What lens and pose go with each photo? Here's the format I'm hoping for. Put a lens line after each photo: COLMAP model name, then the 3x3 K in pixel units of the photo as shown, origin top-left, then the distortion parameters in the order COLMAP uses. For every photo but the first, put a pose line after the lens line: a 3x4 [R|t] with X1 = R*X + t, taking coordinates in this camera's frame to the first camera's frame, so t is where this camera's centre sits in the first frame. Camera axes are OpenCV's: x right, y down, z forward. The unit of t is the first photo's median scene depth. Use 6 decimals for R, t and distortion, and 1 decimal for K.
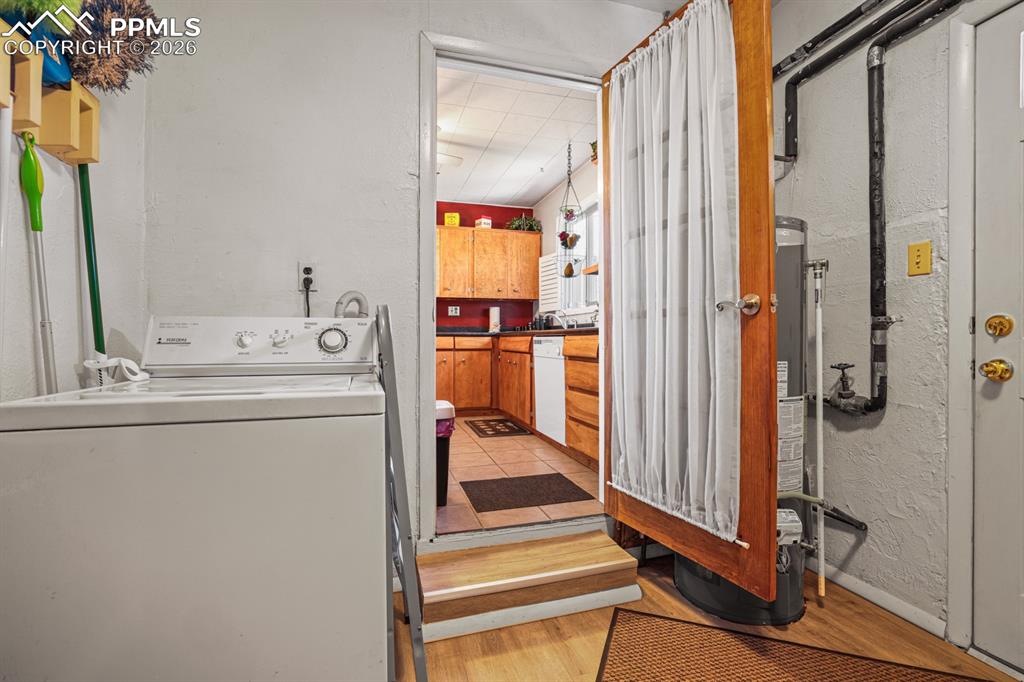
lens RADIAL K [[451.4, 0, 511.4], [0, 451.4, 335.7], [0, 0, 1]] dist [-0.045450, 0.015492]
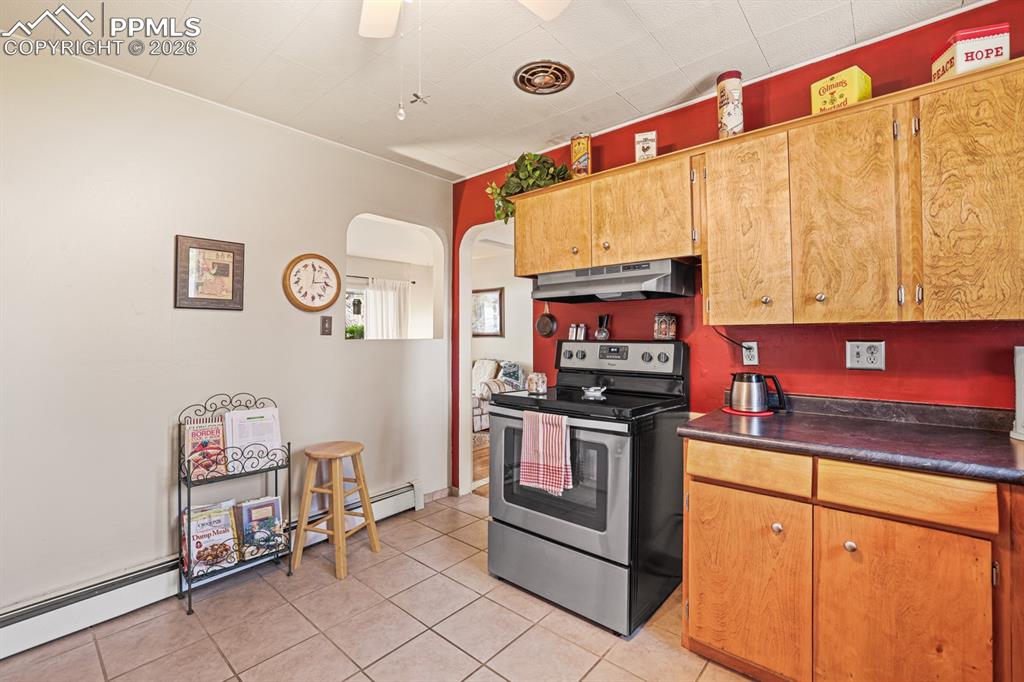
lens RADIAL K [[439.4, 0, 512.2], [0, 439.4, 335.9], [0, 0, 1]] dist [-0.045045, 0.012862]
pose [[0.535469, -0.003888, -0.844546, 0.009081], [0.015720, 0.999862, 0.005364, -0.079766], [0.844409, -0.016148, 0.535456, 0.617323]]
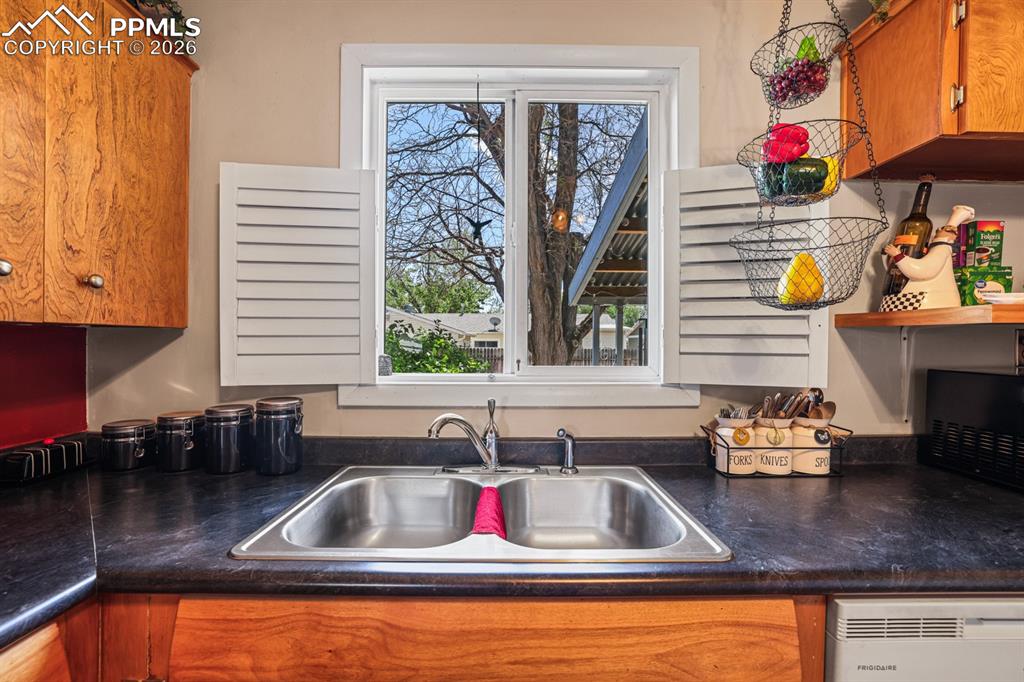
lens RADIAL K [[436.0, 0, 508.7], [0, 436.0, 348.4], [0, 0, 1]] dist [-0.026219, 0.000724]
pose [[0.290611, -0.012518, 0.956759, -0.118062], [-0.015726, 0.999717, 0.017857, -0.079082], [-0.956712, -0.020235, 0.290332, 0.790627]]
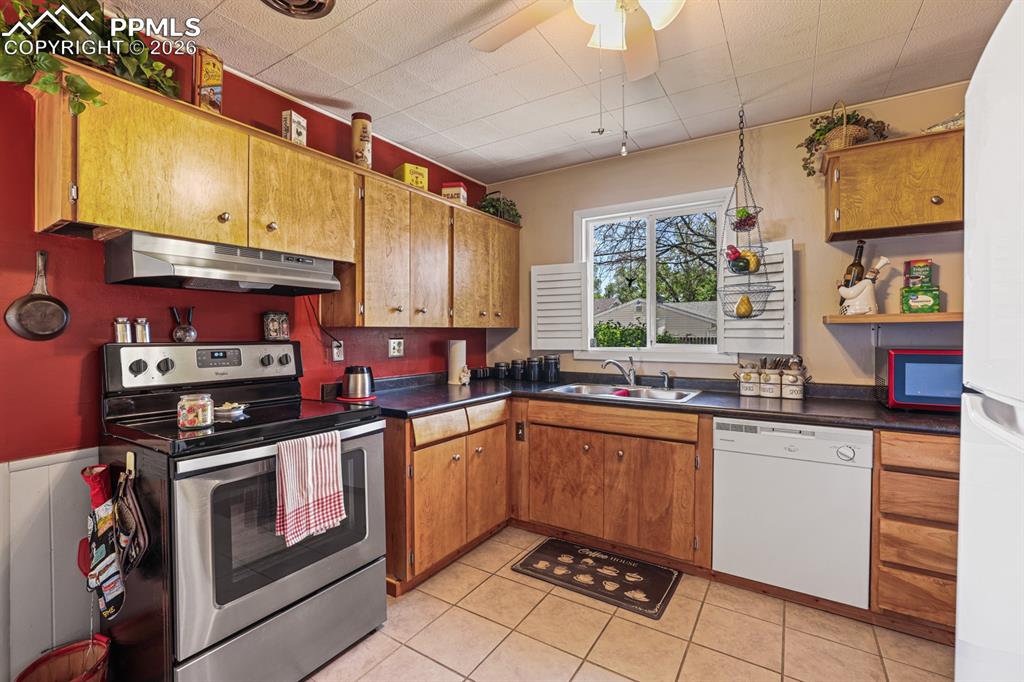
lens RADIAL K [[451.4, 0, 511.4], [0, 451.4, 335.7], [0, 0, 1]] dist [-0.045450, 0.015492]
pose [[0.758849, -0.007510, 0.651223, -0.391301], [-0.005247, 0.999831, 0.017644, -0.083814], [-0.651245, -0.016806, 0.758681, 0.528001]]
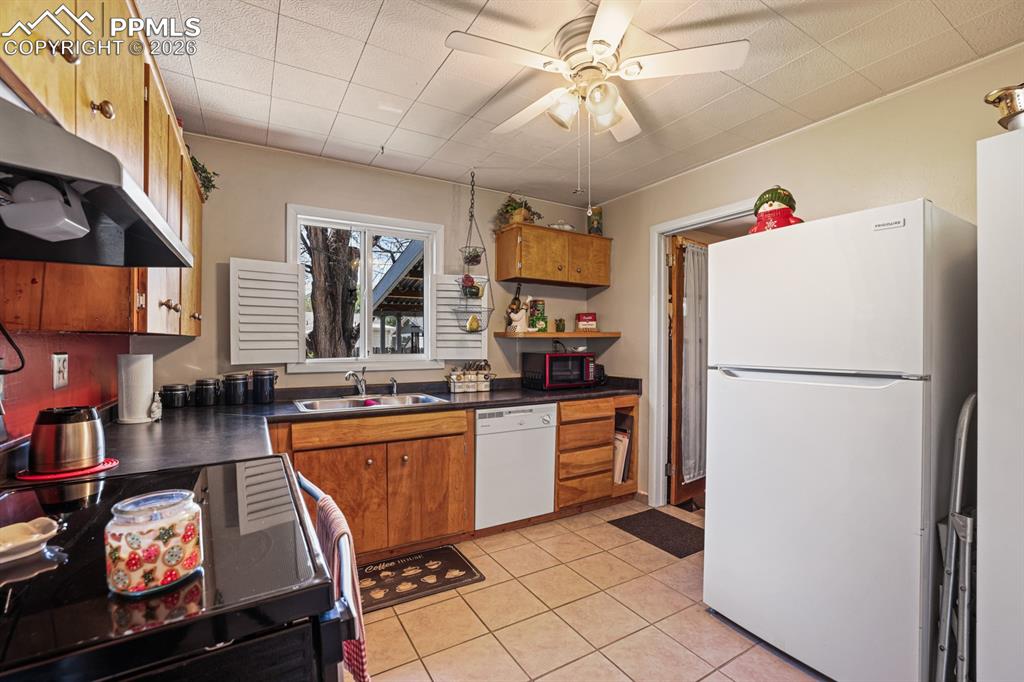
lens RADIAL K [[436.0, 0, 508.7], [0, 436.0, 348.4], [0, 0, 1]] dist [-0.026219, 0.000724]
pose [[-0.238773, -0.016373, 0.970937, -0.492187], [-0.015152, 0.999799, 0.013134, -0.081770], [-0.970957, -0.011576, -0.238973, 0.818992]]
